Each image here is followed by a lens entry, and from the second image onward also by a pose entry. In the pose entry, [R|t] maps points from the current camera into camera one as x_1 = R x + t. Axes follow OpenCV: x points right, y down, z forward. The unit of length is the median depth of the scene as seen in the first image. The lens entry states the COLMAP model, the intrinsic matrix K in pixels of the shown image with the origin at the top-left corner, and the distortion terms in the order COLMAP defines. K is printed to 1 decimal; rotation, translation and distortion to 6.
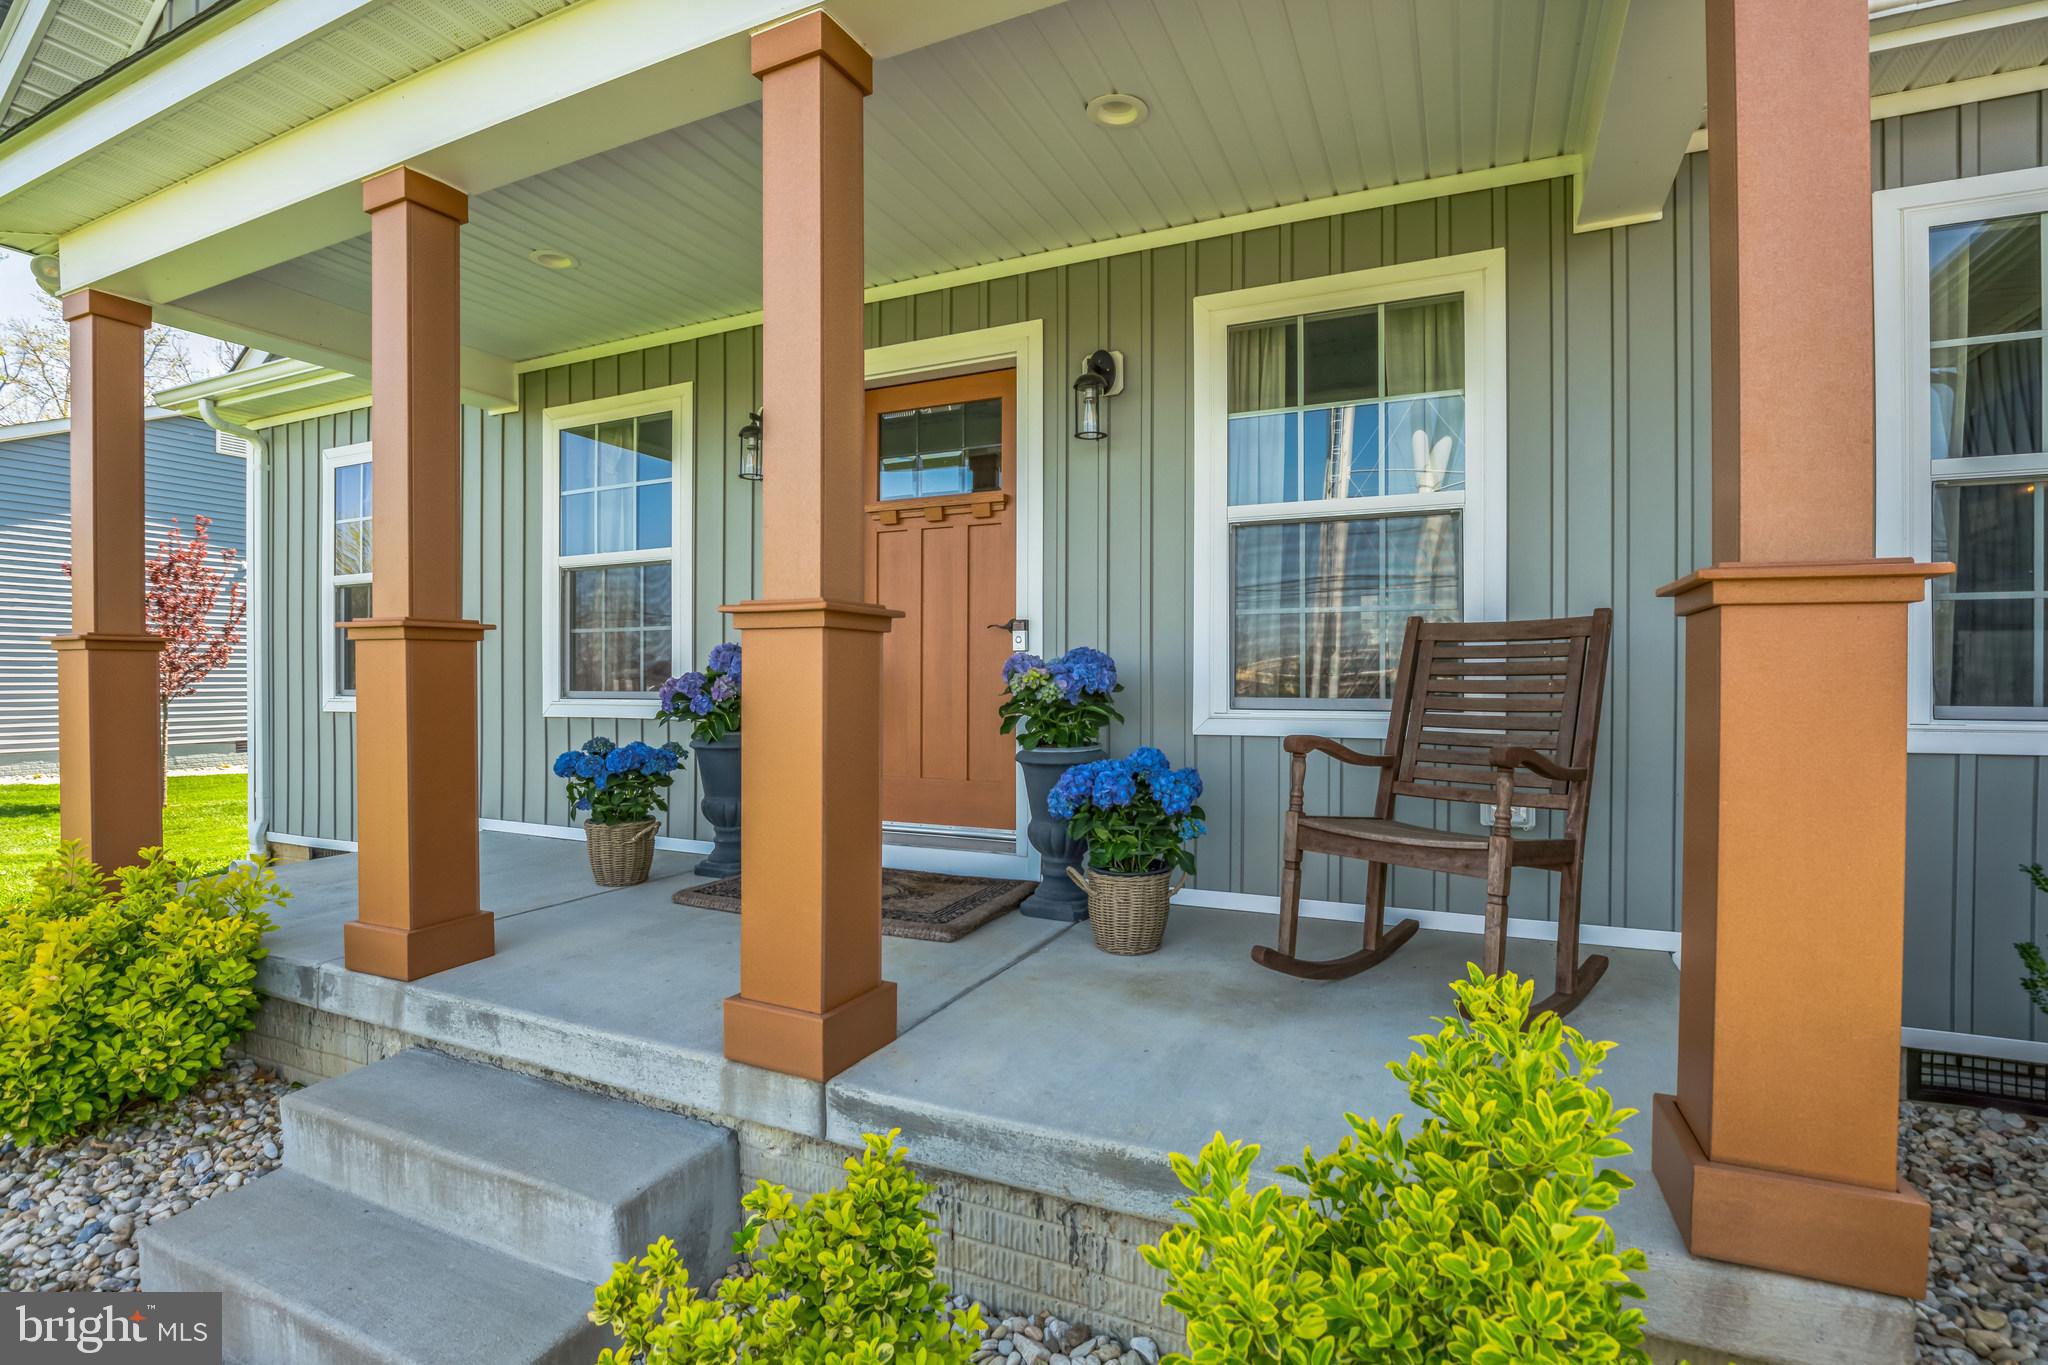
lens RADIAL K [[971.7, 0, 1022.1], [0, 971.7, 687.3], [0, 0, 1]] dist [-0.034916, 0.004326]
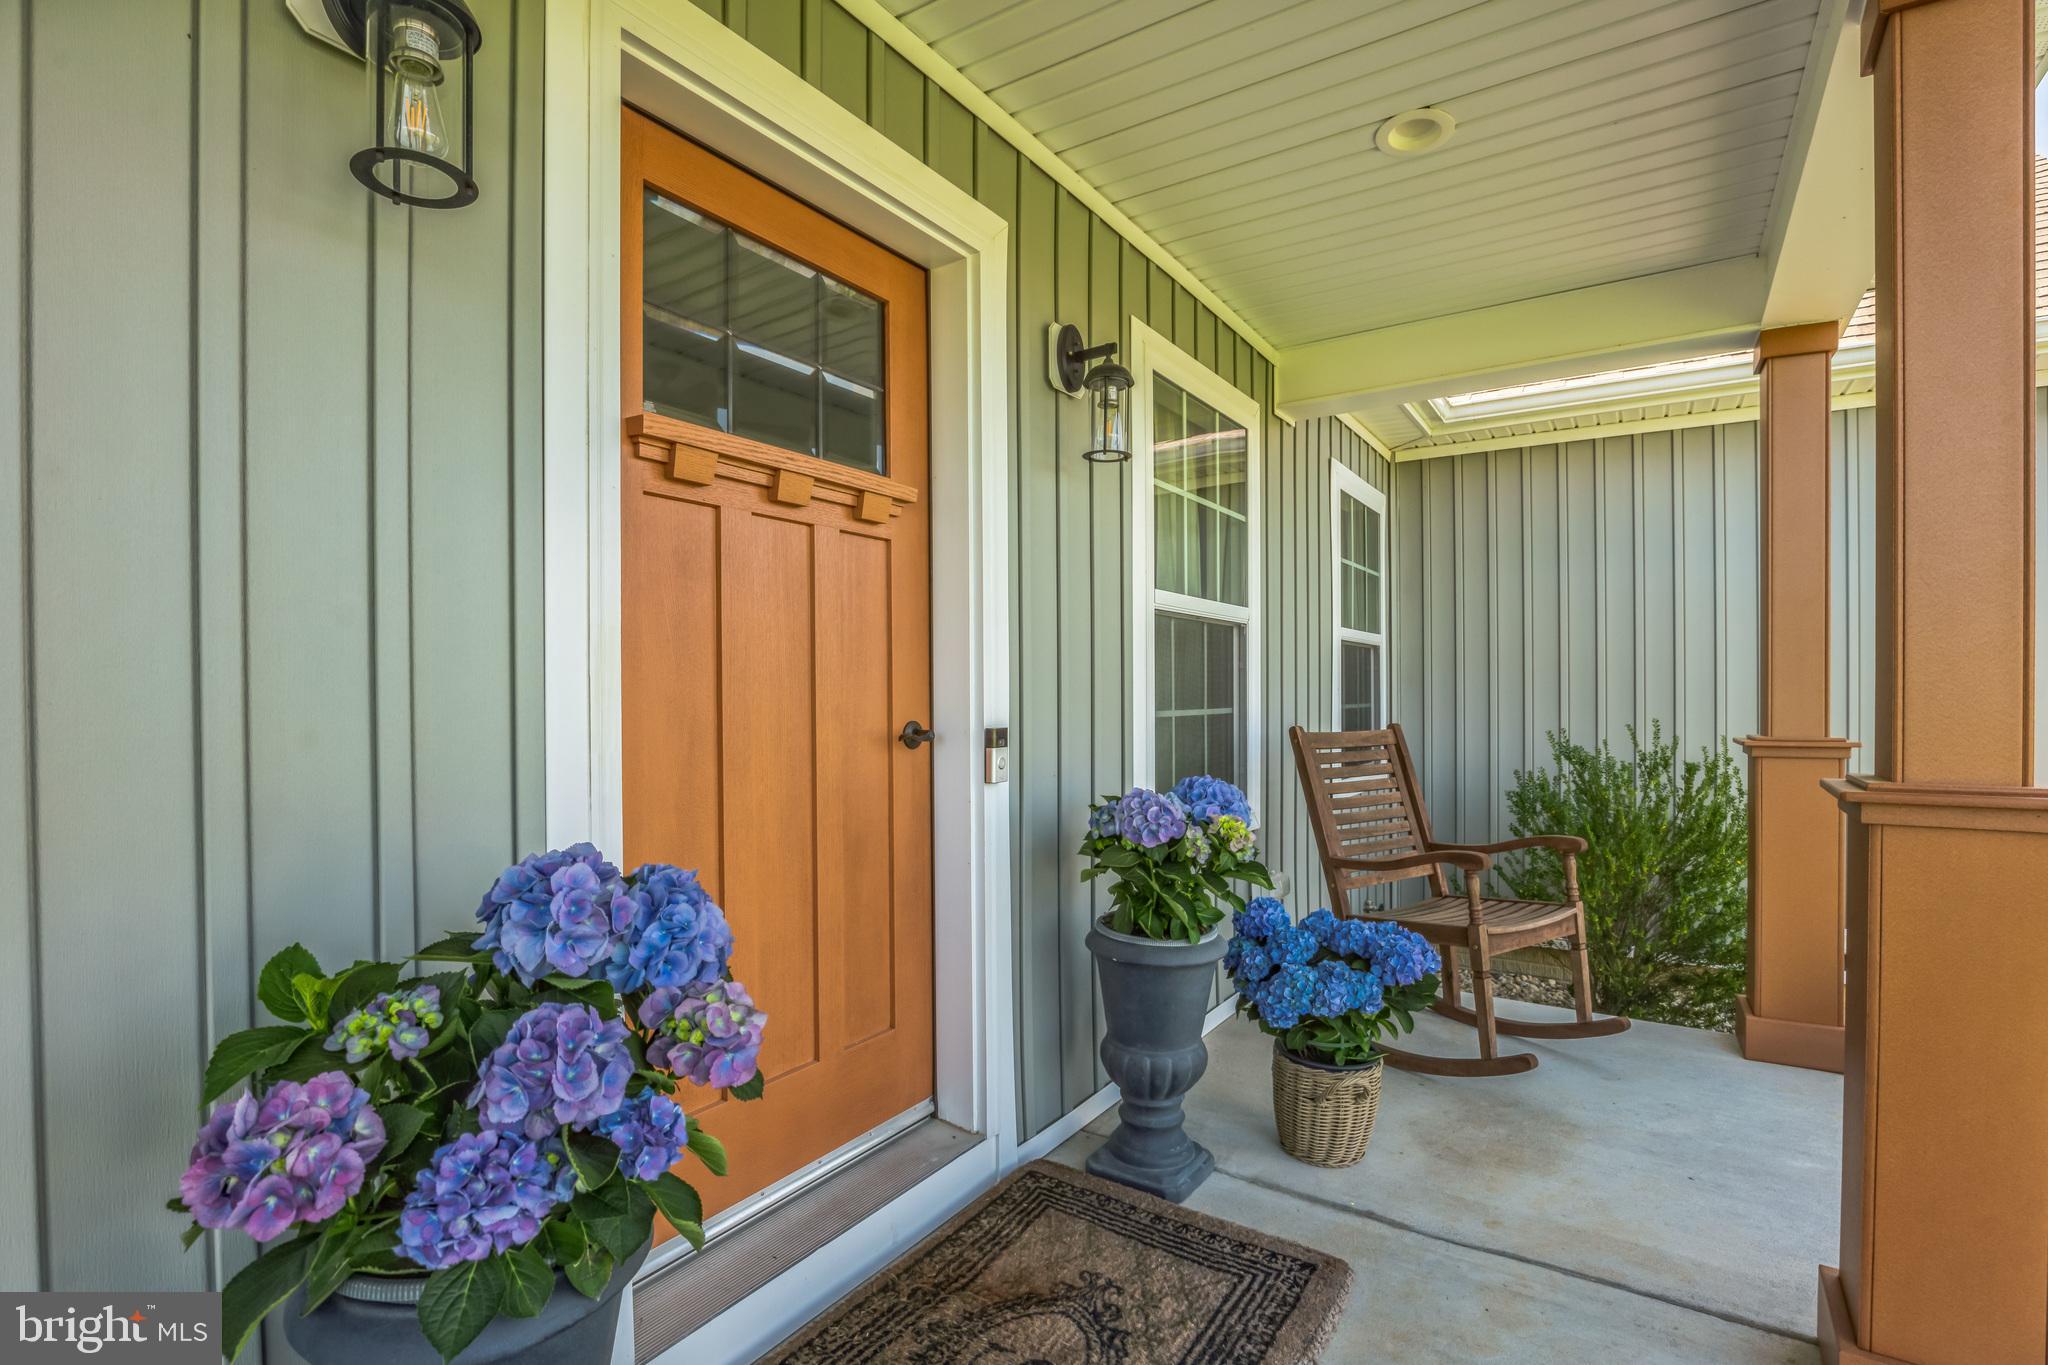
lens RADIAL K [[971.7, 0, 1023.3], [0, 971.7, 697.8], [0, 0, 1]] dist [-0.034916, 0.004326]
pose [[0.141080, -0.008114, 0.989965, -0.634345], [0.000031, 0.999966, 0.008192, -0.101299], [-0.989998, -0.001125, 0.141076, 1.005474]]
